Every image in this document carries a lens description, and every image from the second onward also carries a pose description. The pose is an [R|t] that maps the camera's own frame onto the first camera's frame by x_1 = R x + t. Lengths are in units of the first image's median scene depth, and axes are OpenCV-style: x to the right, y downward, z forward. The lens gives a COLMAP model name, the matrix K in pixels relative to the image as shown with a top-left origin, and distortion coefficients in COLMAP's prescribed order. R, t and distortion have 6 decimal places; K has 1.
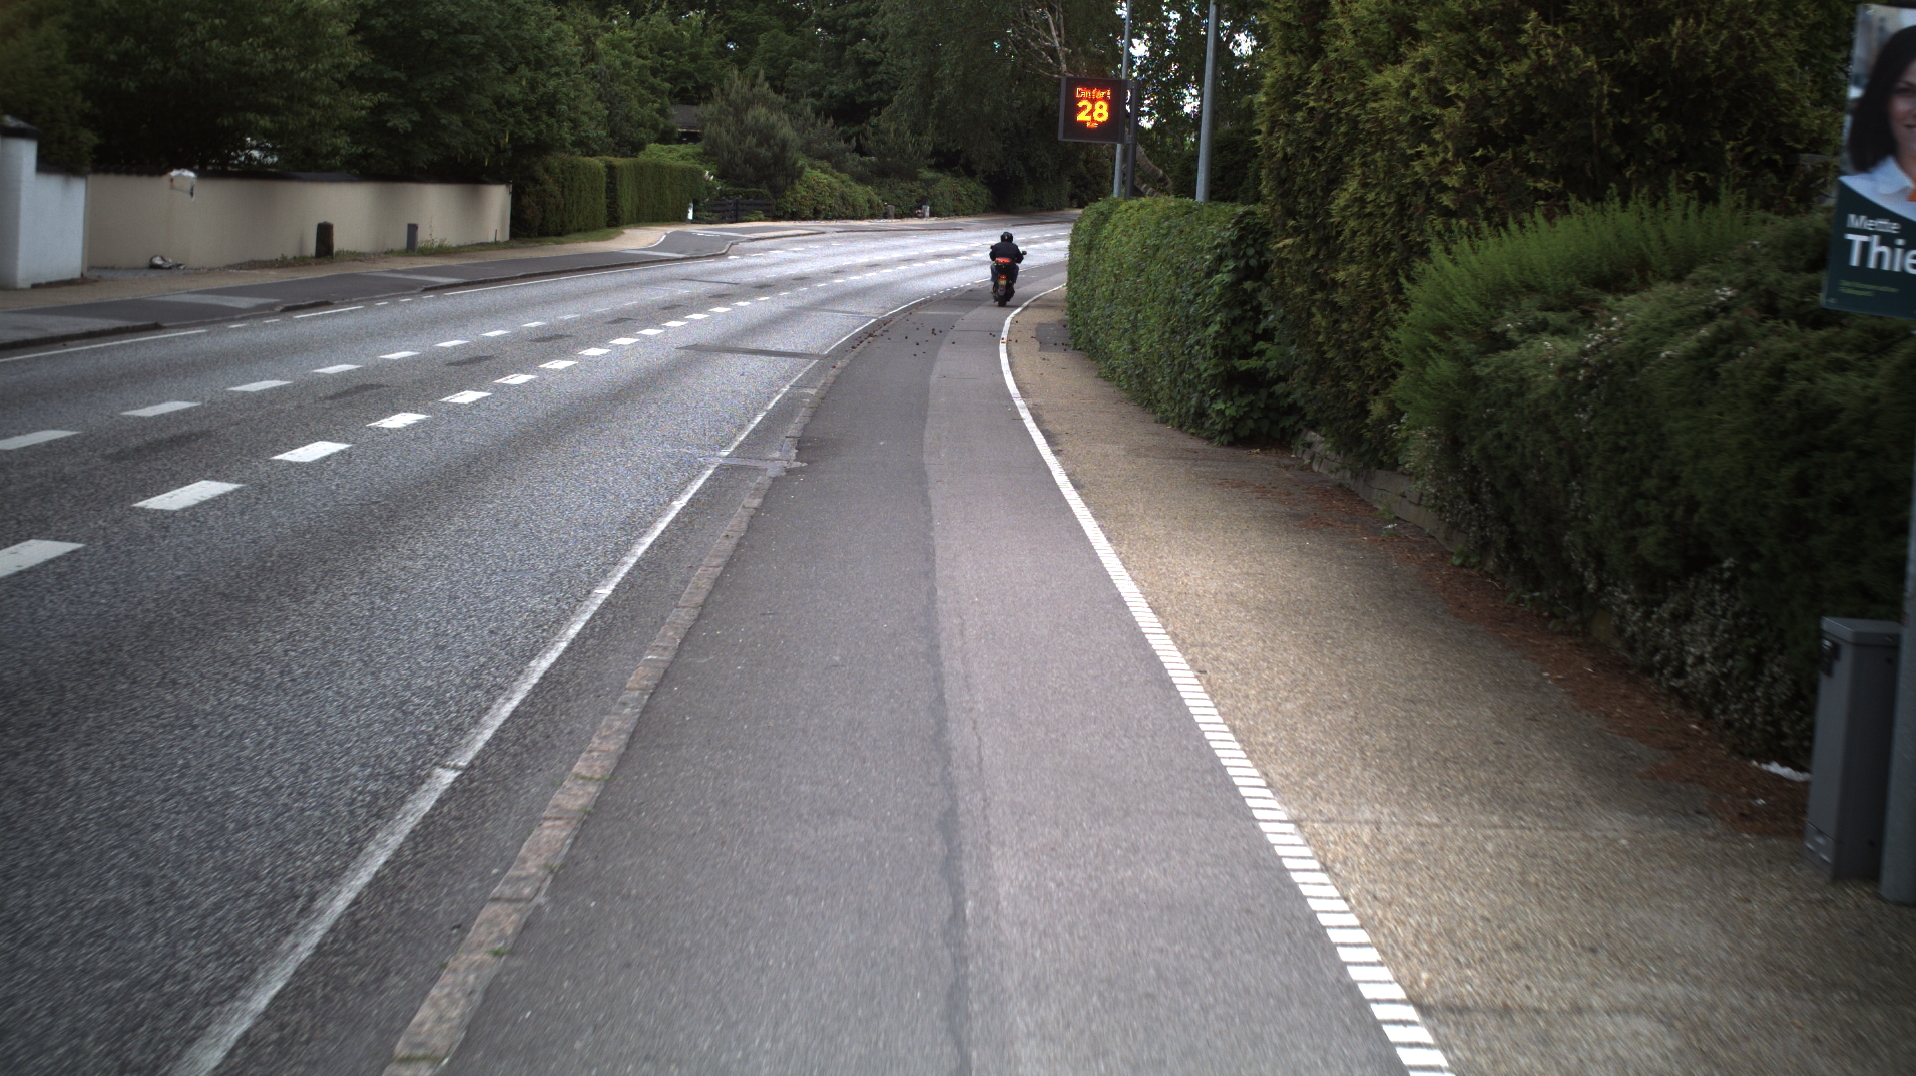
lens RADIAL K [[3280.3, 0, 980.5], [0, 3280.3, 503.2], [0, 0, 1]] dist [-0.254875, 0.000000]
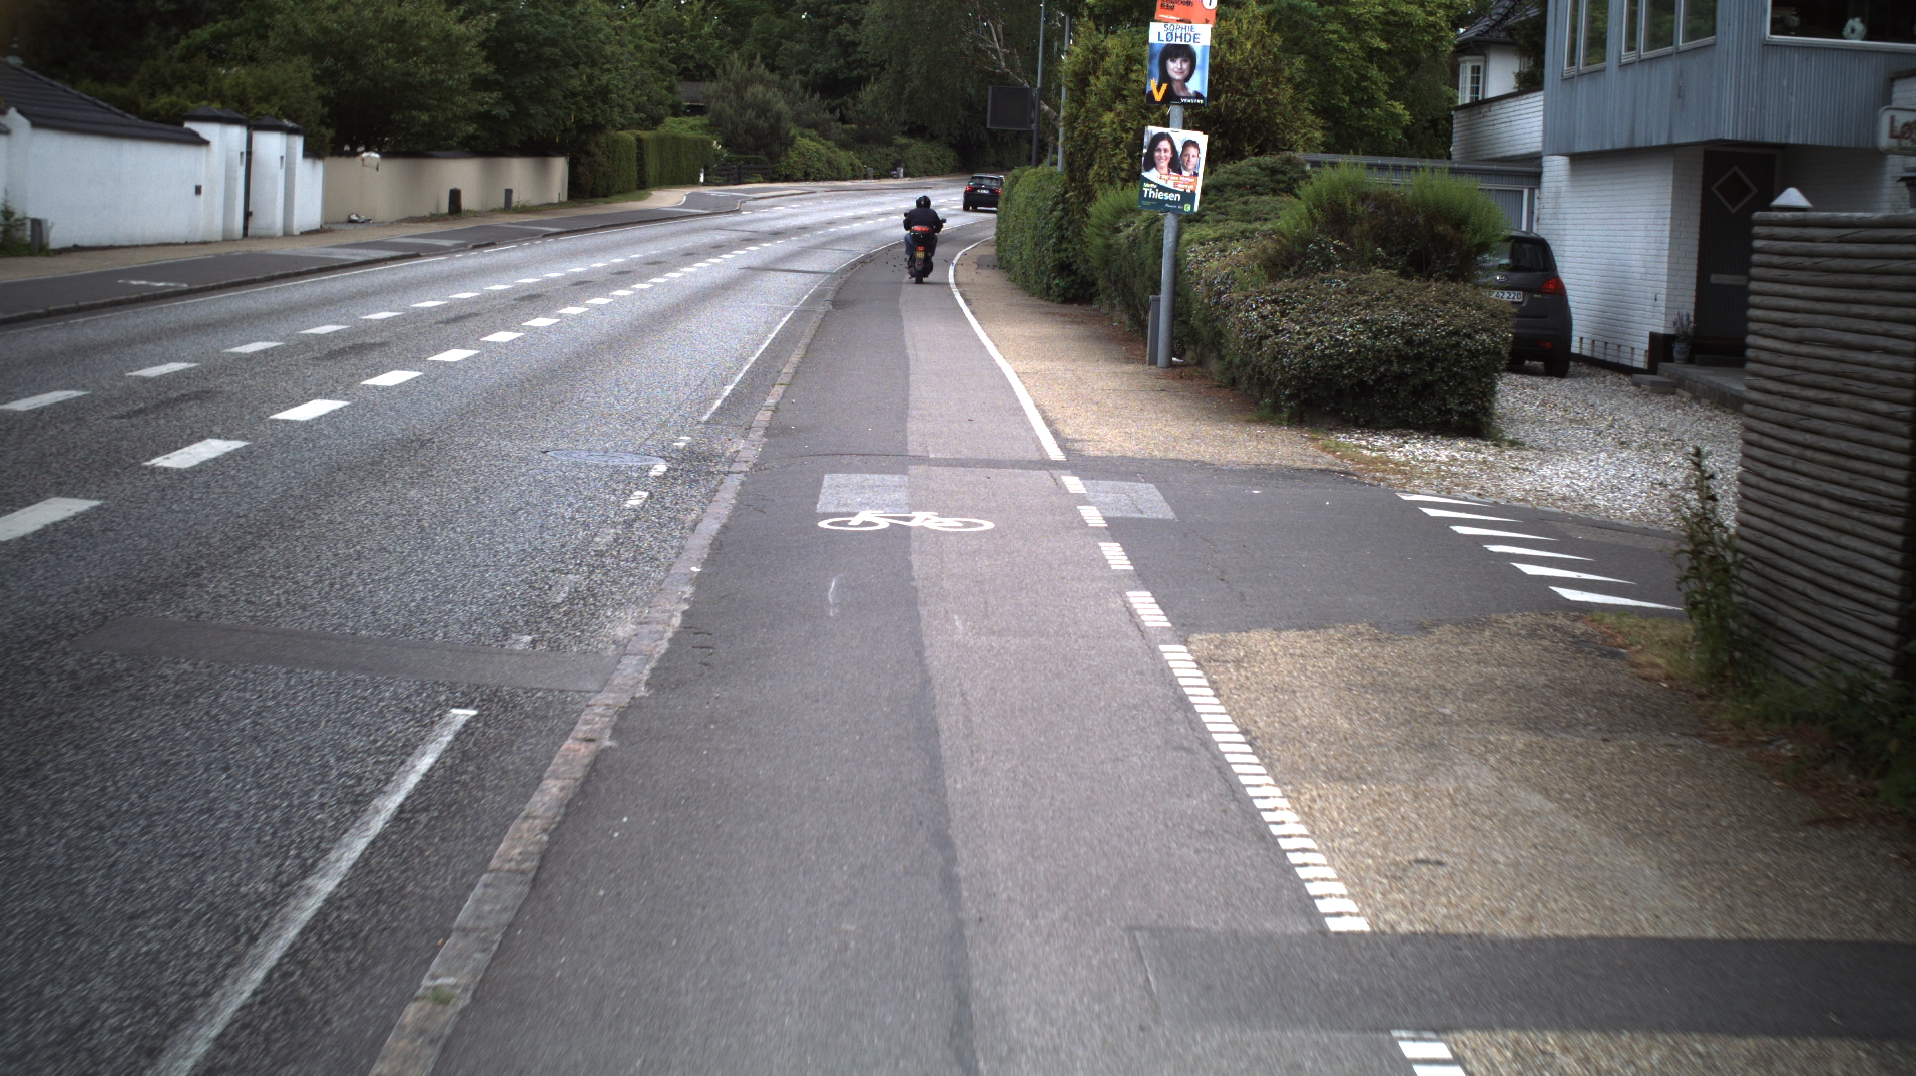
lens RADIAL K [[3287.8, 0, 957.2], [0, 3287.8, 531.0], [0, 0, 1]] dist [-0.253002, 0.000000]
pose [[0.999936, -0.011279, -0.000806, 0.015261], [0.011294, 0.999713, 0.021118, 0.068761], [0.000568, -0.021125, 0.999777, -0.835503]]
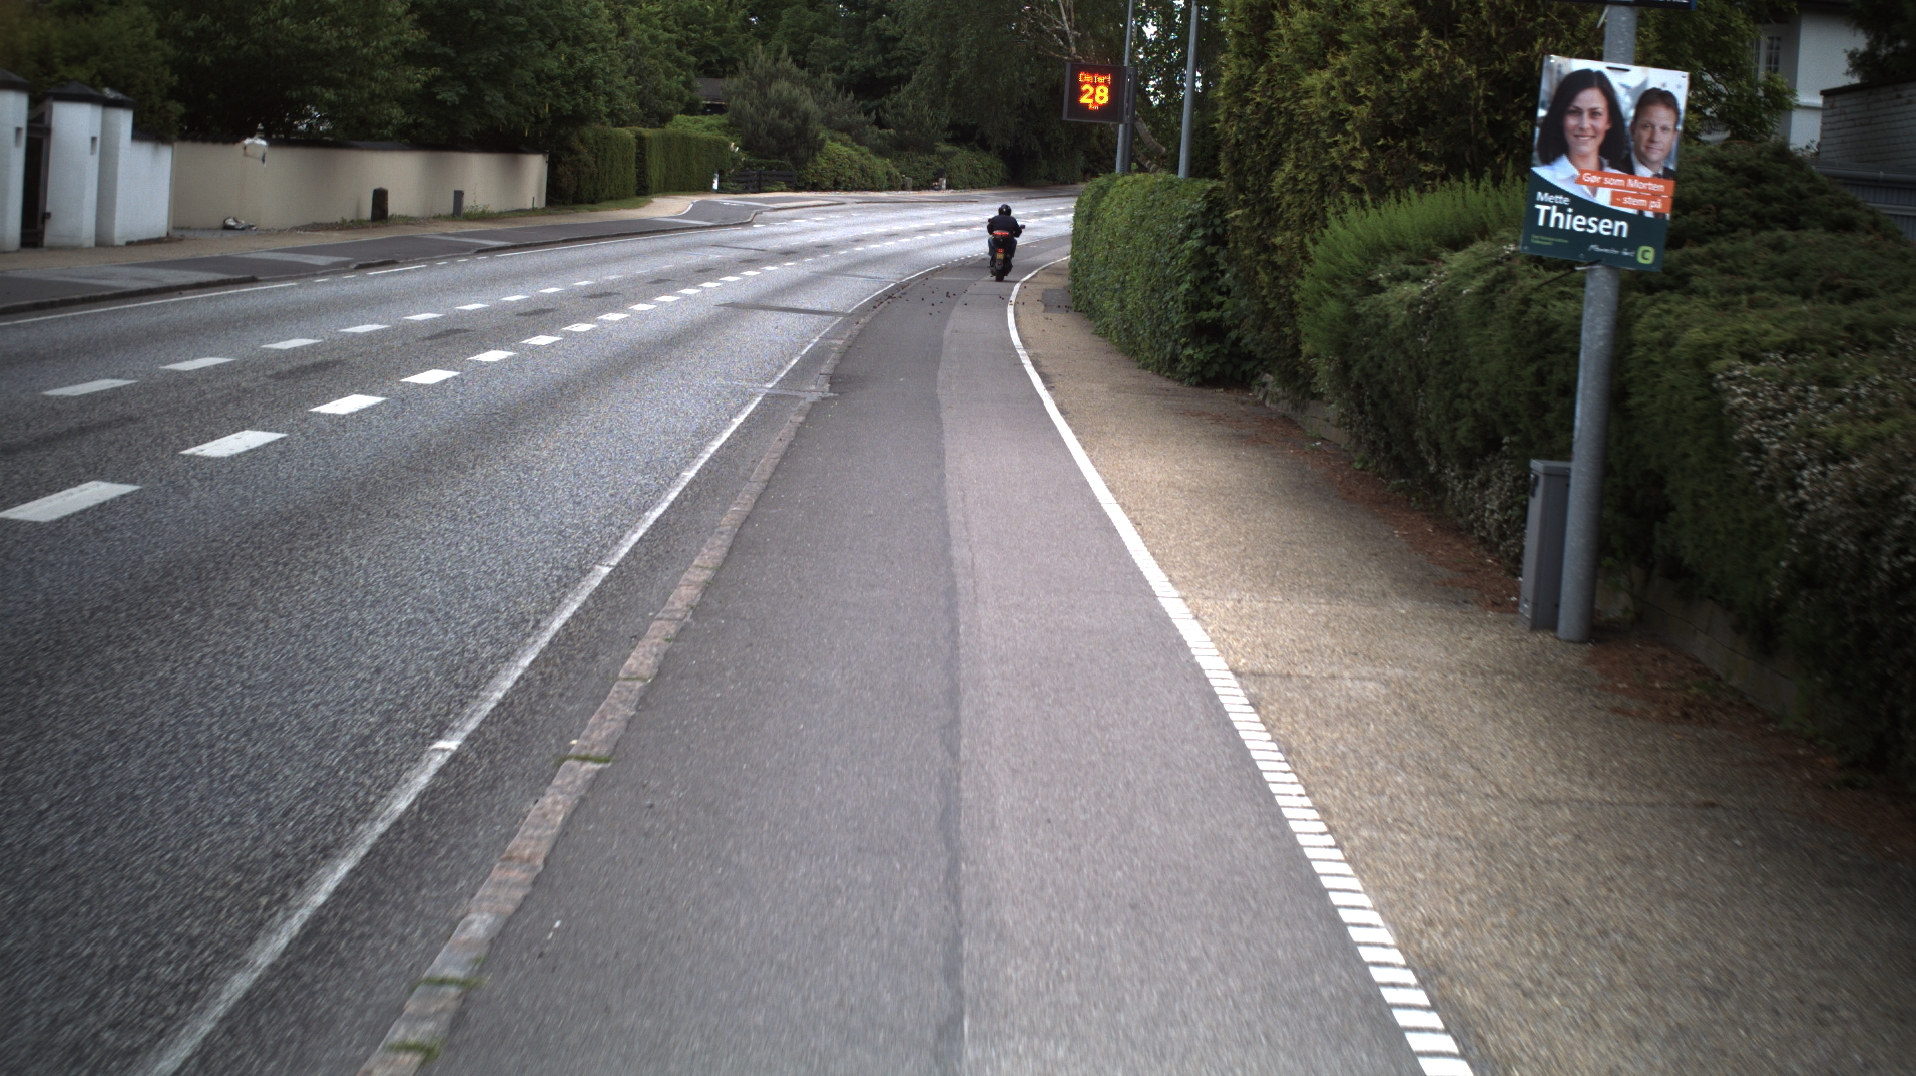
lens RADIAL K [[3280.3, 0, 964.0], [0, 3280.3, 535.9], [0, 0, 1]] dist [-0.254875, 0.000000]
pose [[0.999892, 0.011663, -0.008985, 0.003296], [-0.011497, 0.999767, 0.018270, 0.014695], [0.009196, -0.018165, 0.999793, -0.165693]]
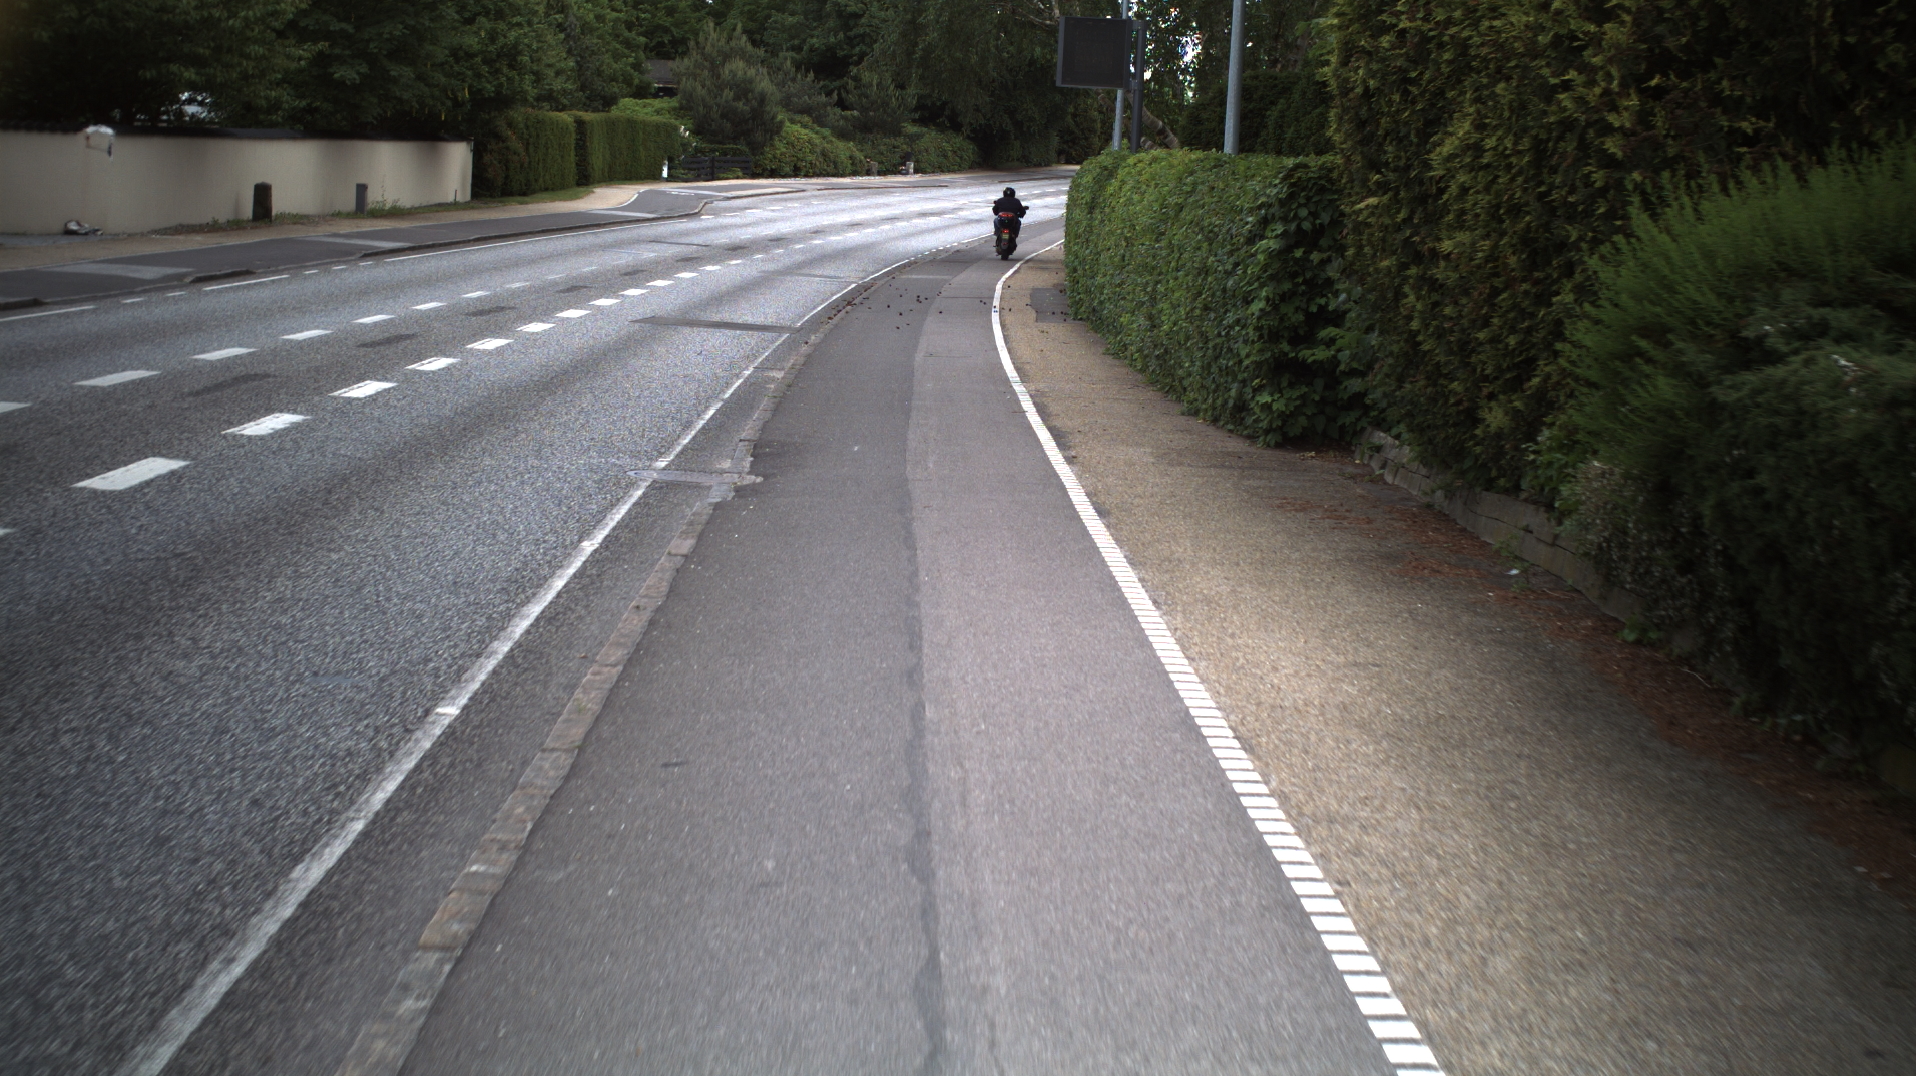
lens RADIAL K [[3275.4, 0, 1017.3], [0, 3275.4, 494.0], [0, 0, 1]] dist [-0.246268, 0.000000]
pose [[0.999864, -0.005661, 0.015495, -0.002334], [0.005497, 0.999928, 0.010623, -0.014247], [-0.015554, -0.010536, 0.999824, 0.167674]]
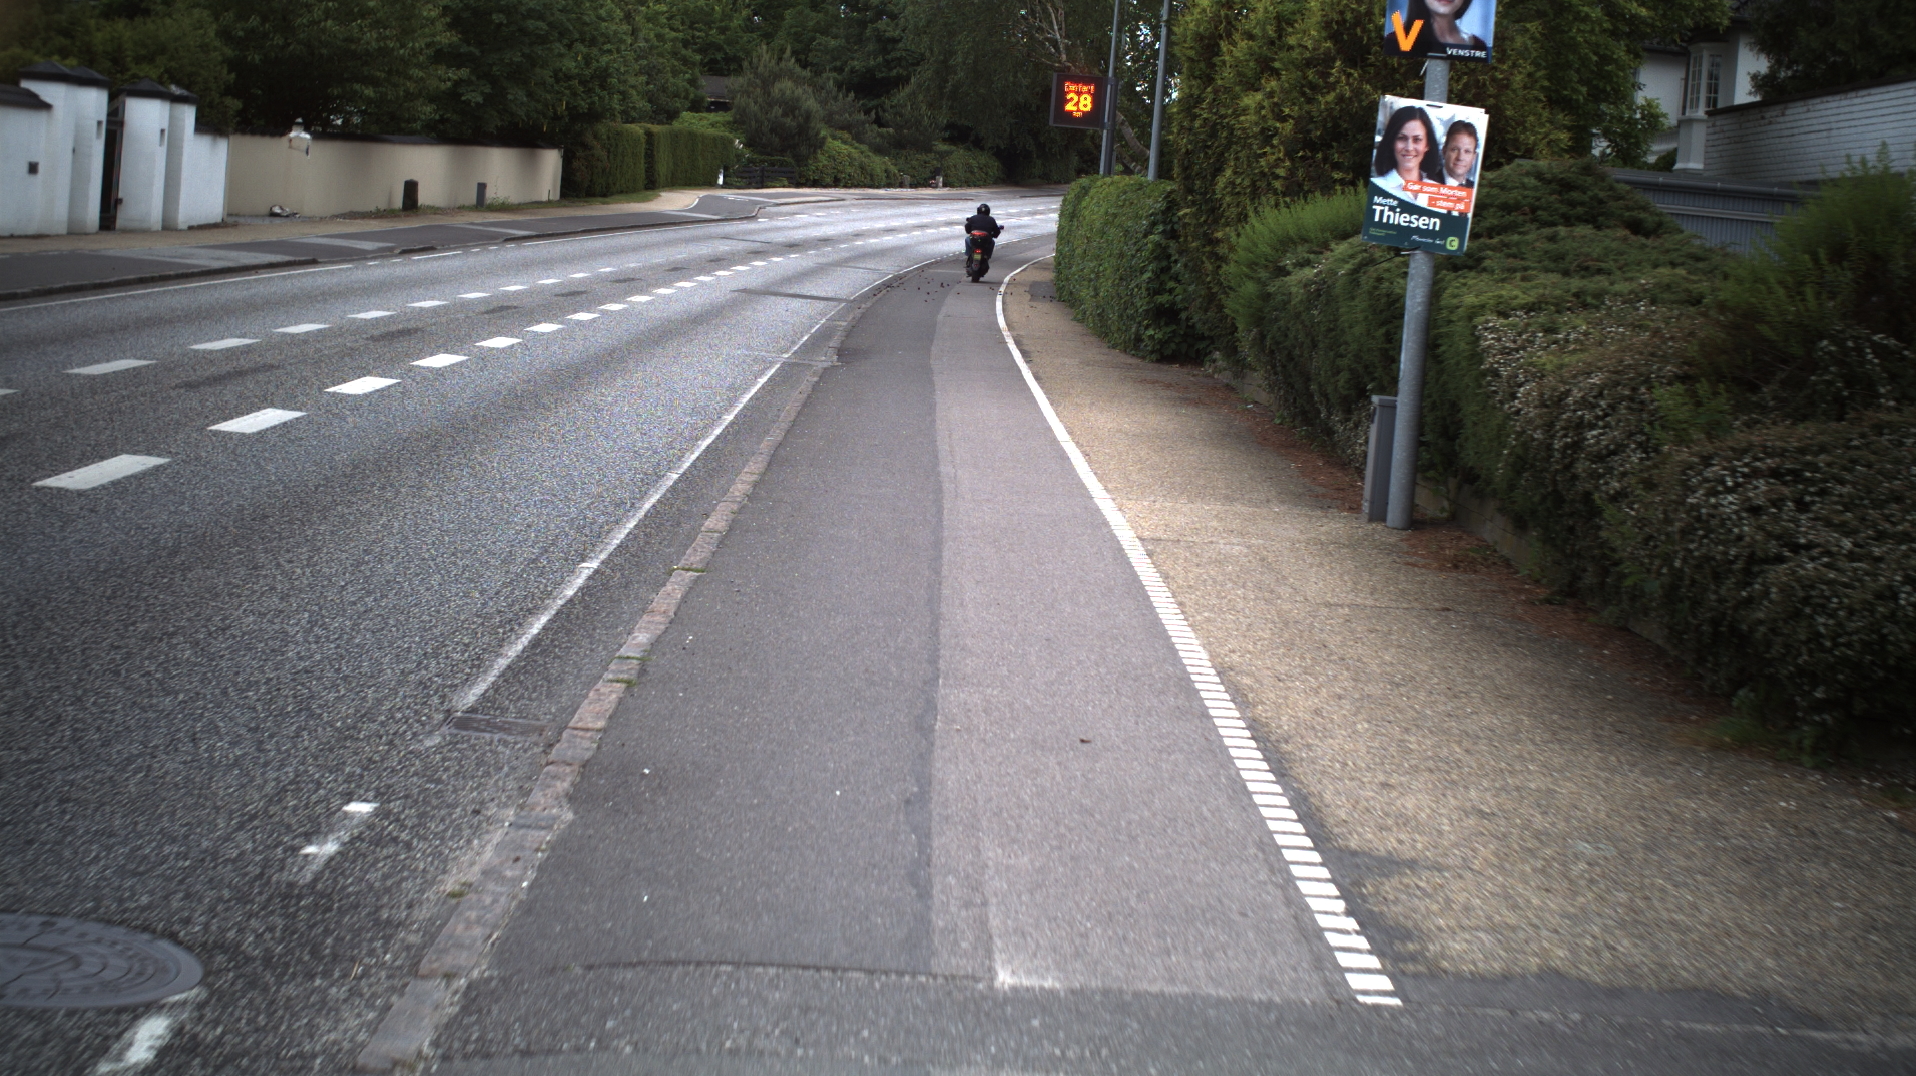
lens RADIAL K [[3280.3, 0, 951.0], [0, 3280.3, 544.5], [0, 0, 1]] dist [-0.254875, 0.000000]
pose [[0.999646, 0.024392, -0.010667, 0.006920], [-0.024158, 0.999475, 0.021578, 0.028731], [0.011187, -0.021312, 0.999710, -0.331673]]
